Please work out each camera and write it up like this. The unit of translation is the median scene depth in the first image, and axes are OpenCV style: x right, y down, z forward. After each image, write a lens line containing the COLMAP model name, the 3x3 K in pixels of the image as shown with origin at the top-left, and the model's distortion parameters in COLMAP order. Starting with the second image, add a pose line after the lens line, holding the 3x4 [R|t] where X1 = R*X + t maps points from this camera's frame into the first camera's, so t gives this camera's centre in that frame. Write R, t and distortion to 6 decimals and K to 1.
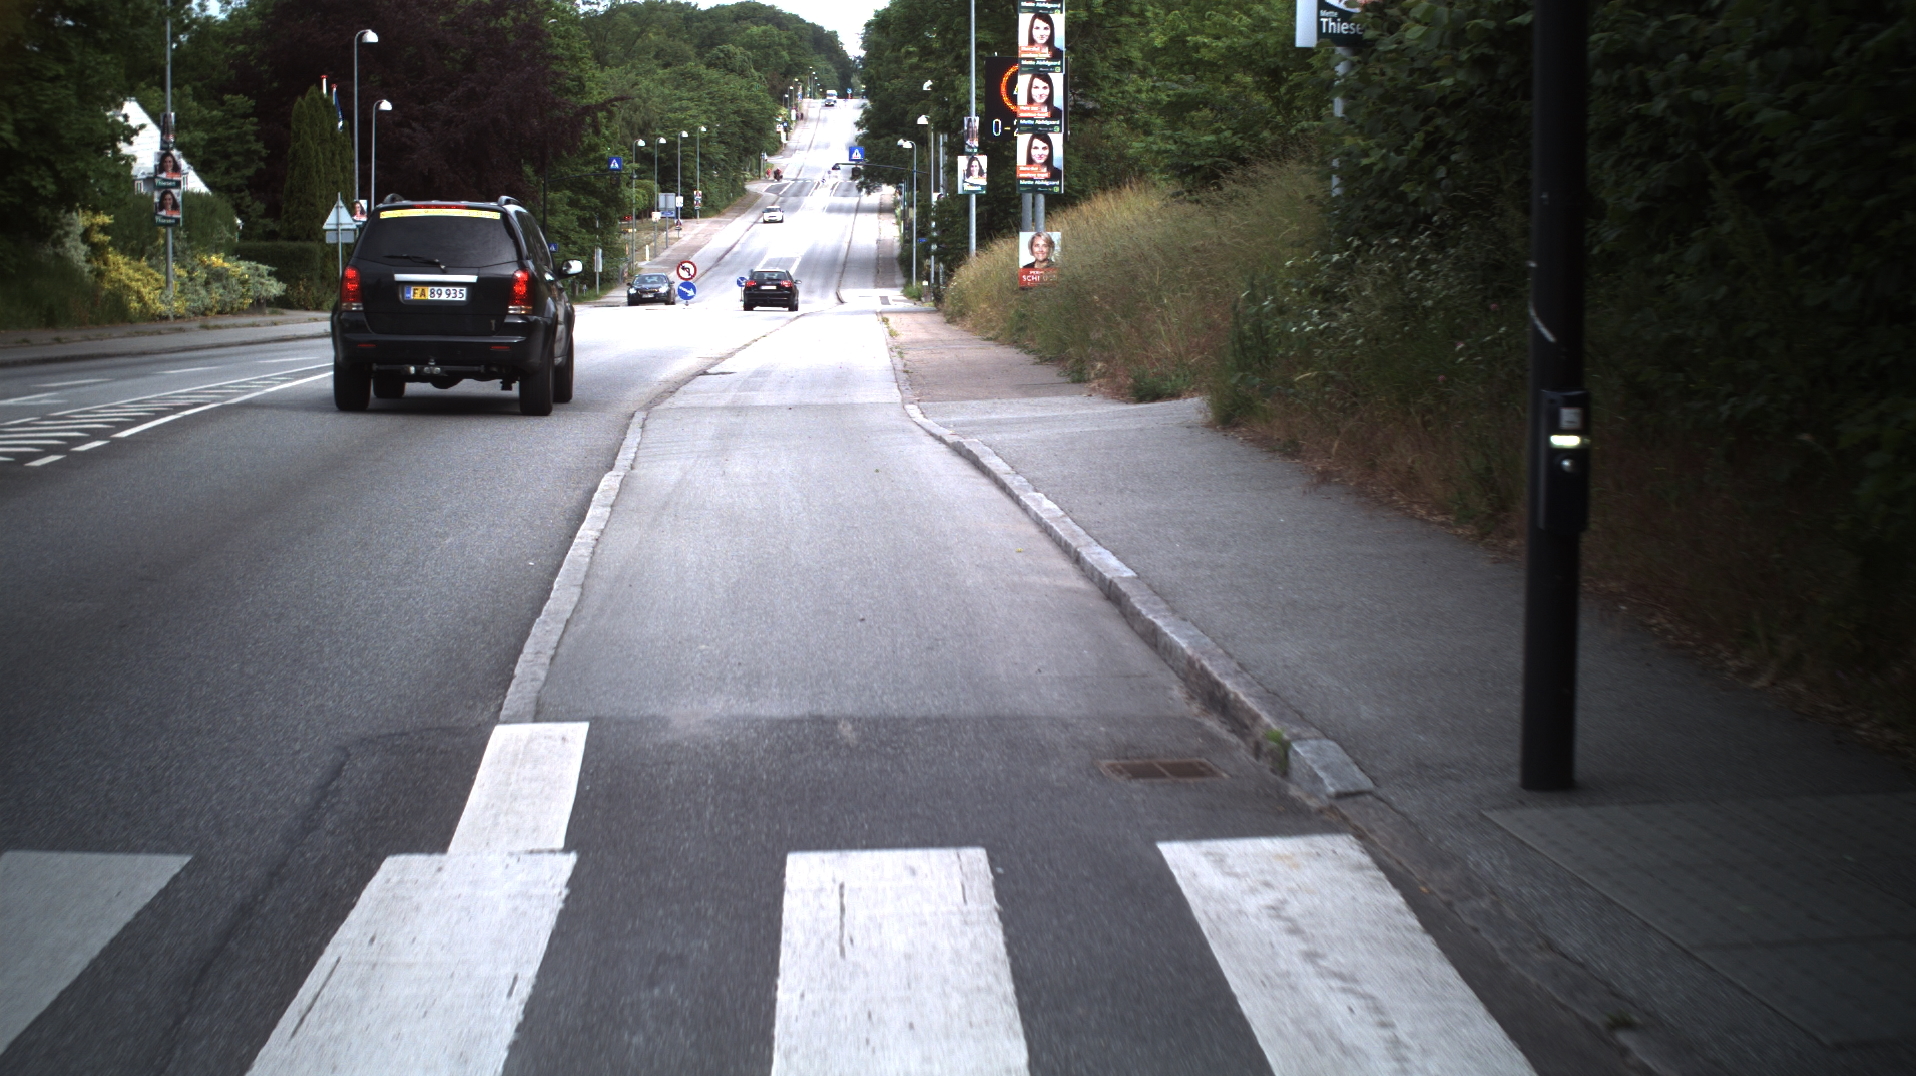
lens RADIAL K [[3336.4, 0, 958.0], [0, 3336.4, 538.0], [0, 0, 1]] dist [-0.279739, 0.338001]
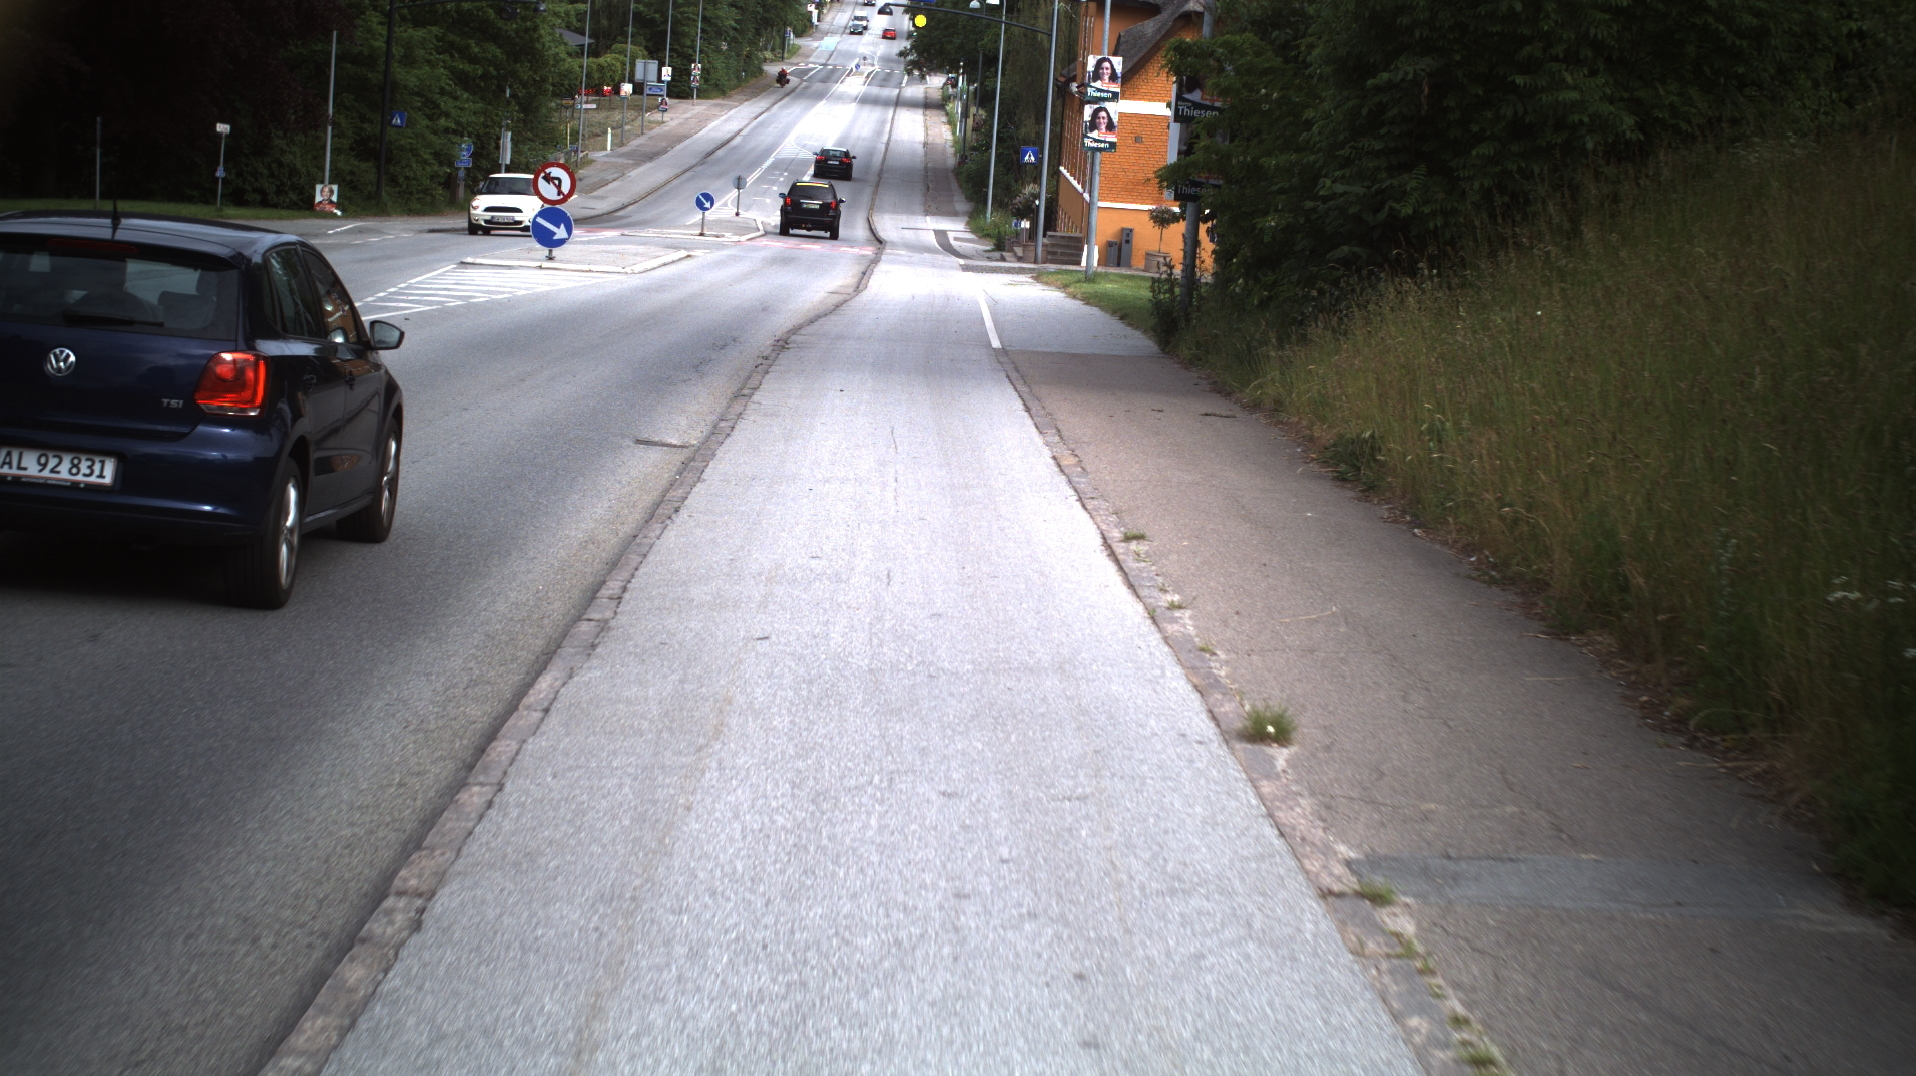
lens RADIAL K [[3336.4, 0, 958.0], [0, 3336.4, 538.0], [0, 0, 1]] dist [-0.279739, 0.338001]
pose [[0.997611, 0.069082, -0.000424, -0.023819], [-0.069043, 0.997221, 0.027982, -0.051235], [0.002356, -0.027886, 0.999608, 0.576290]]
